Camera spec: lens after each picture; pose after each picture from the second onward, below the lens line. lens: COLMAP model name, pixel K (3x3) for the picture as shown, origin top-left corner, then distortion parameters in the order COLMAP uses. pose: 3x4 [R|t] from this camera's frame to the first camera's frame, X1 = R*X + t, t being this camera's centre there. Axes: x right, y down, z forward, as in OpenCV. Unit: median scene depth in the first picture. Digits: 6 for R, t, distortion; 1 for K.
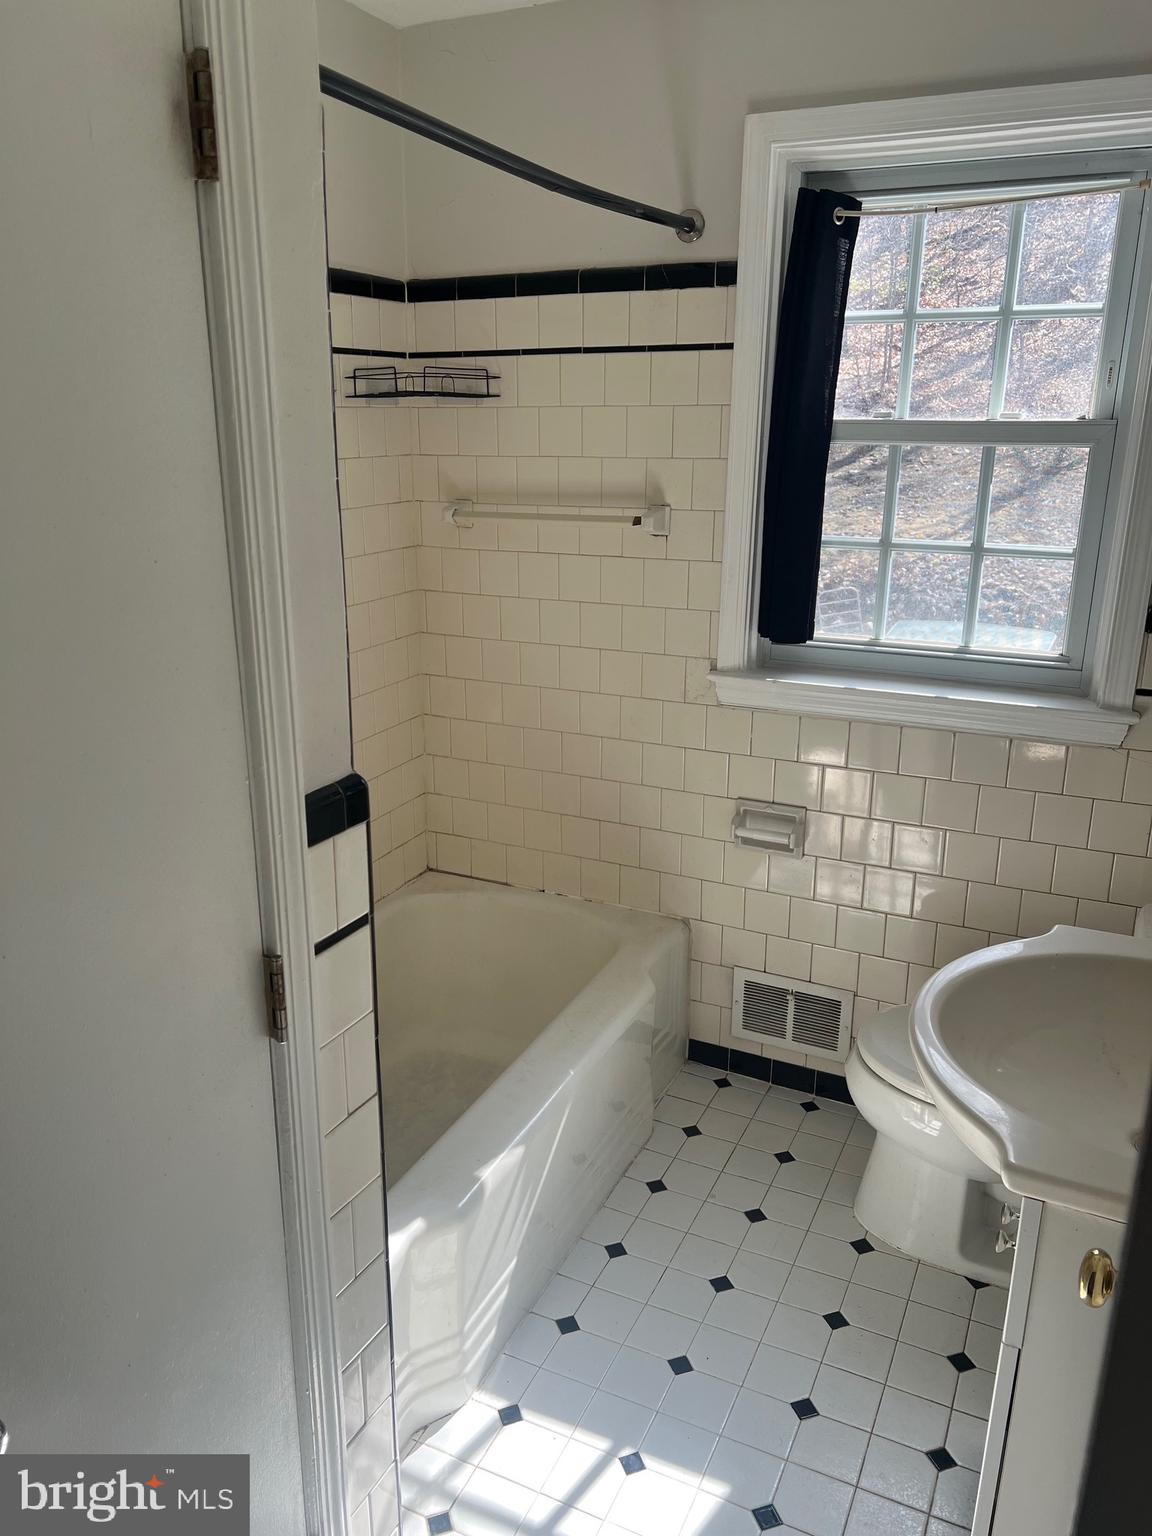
lens RADIAL K [[1137.1, 0, 574.3], [0, 1137.1, 764.9], [0, 0, 1]] dist [0.059988, -0.061363]
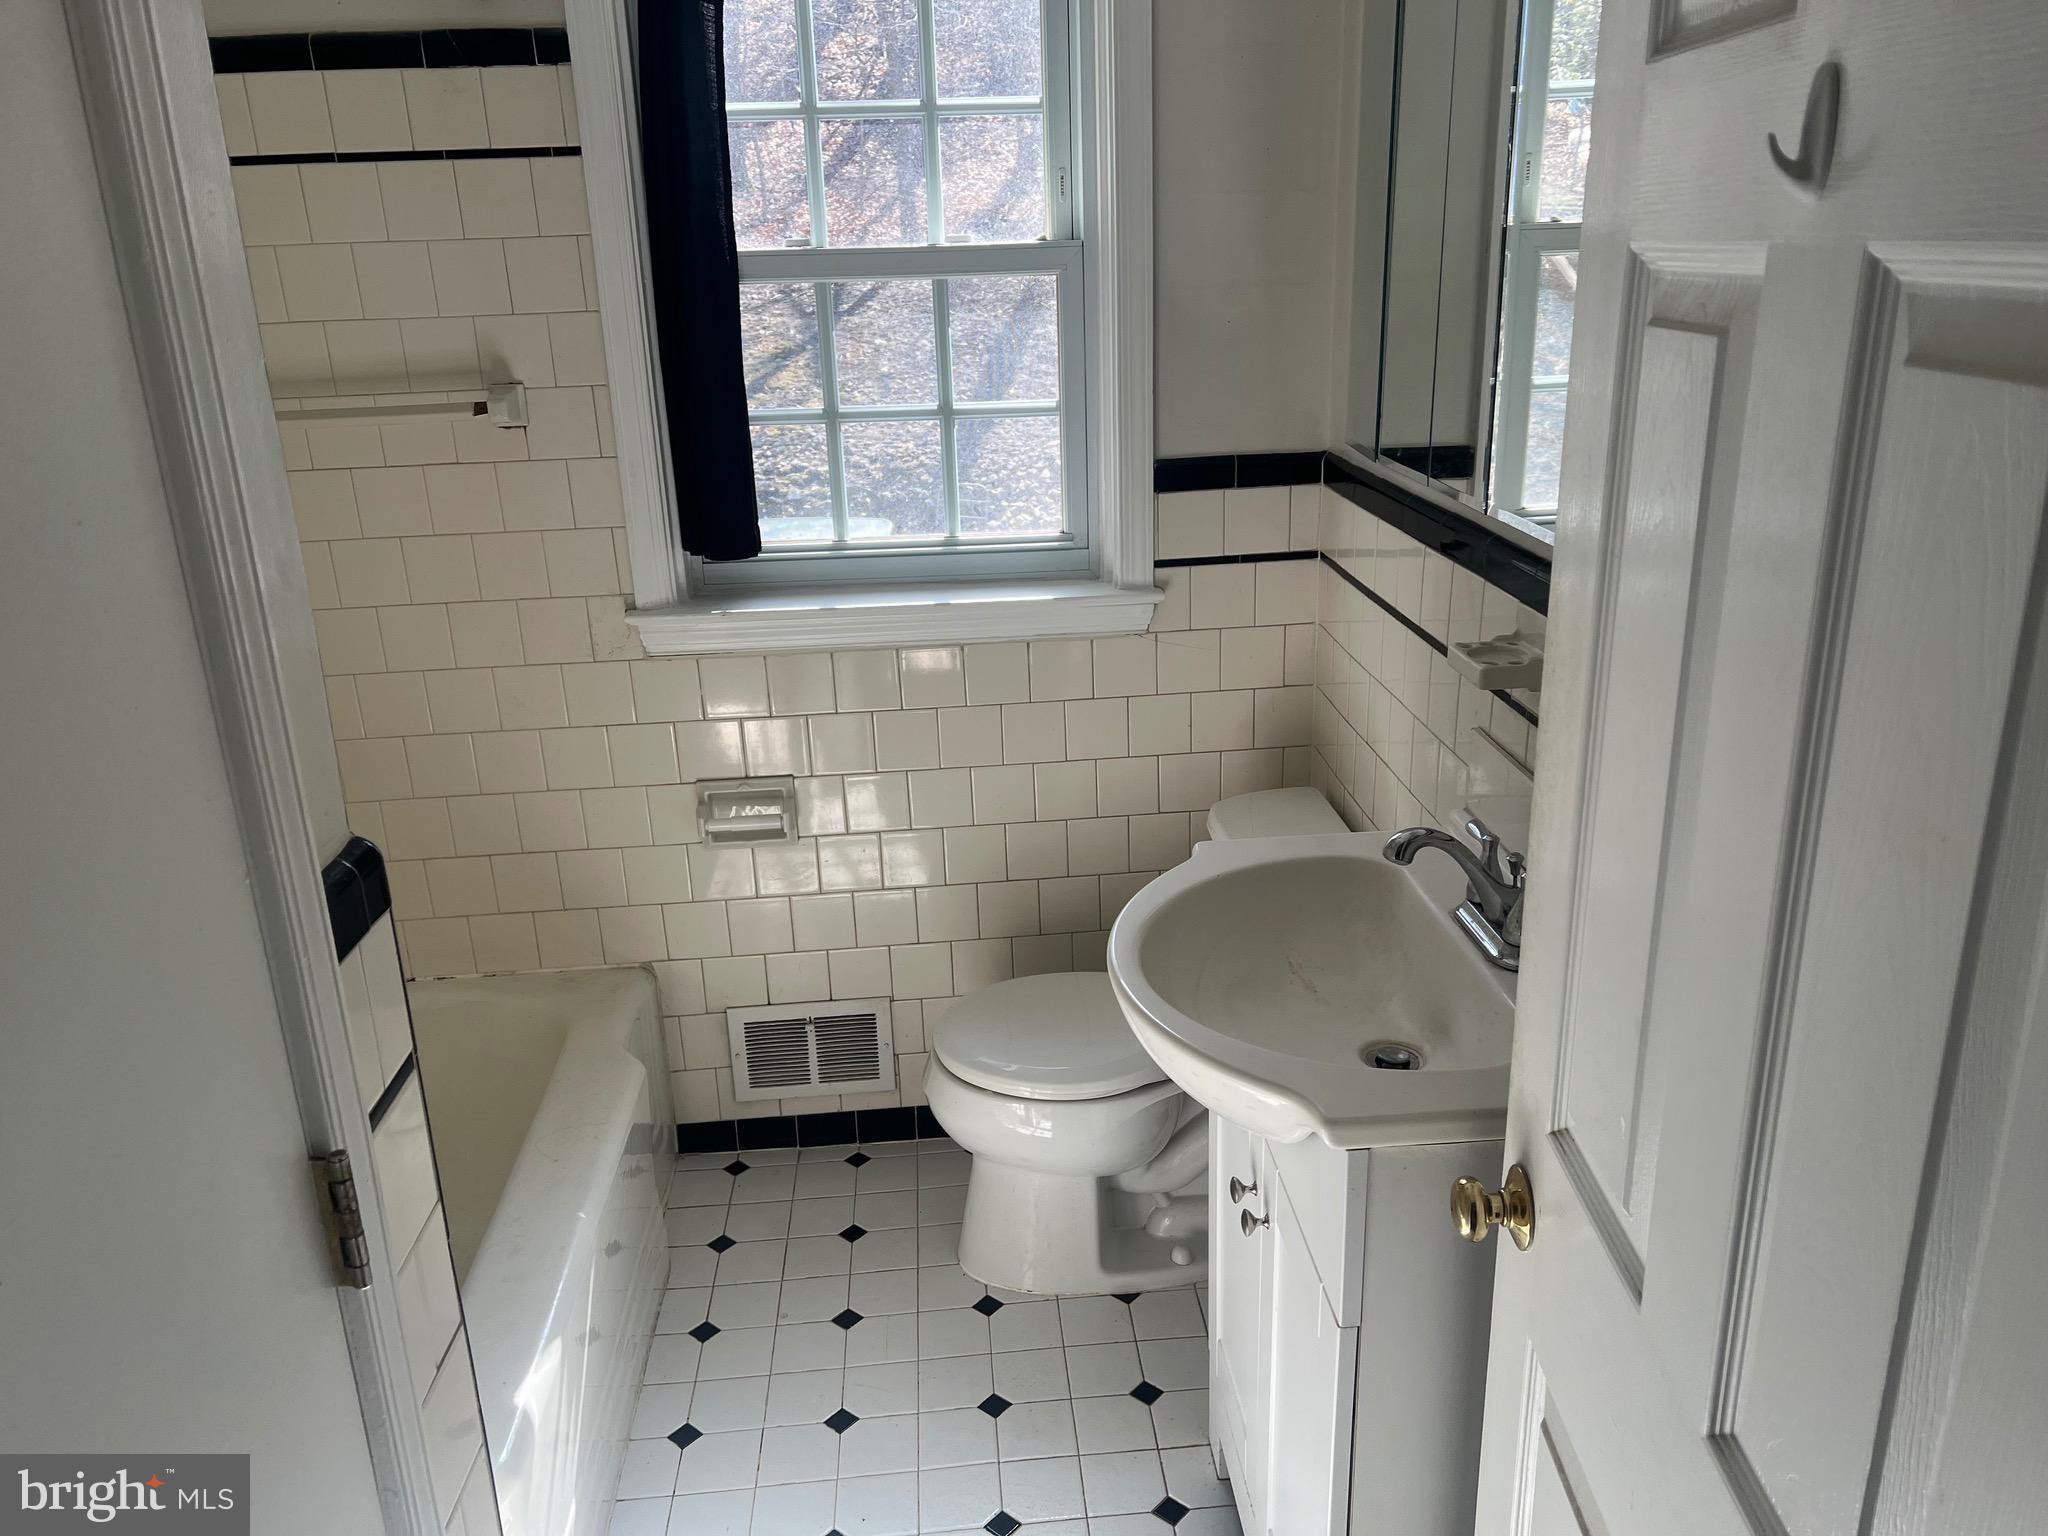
lens RADIAL K [[1516.5, 0, 1022.3], [0, 1516.5, 763.4], [0, 0, 1]] dist [0.106780, -0.205519]
pose [[0.866939, -0.189600, 0.460944, -0.127299], [0.178188, 0.981600, 0.068627, -0.011983], [-0.465474, 0.022639, 0.884772, 0.046710]]
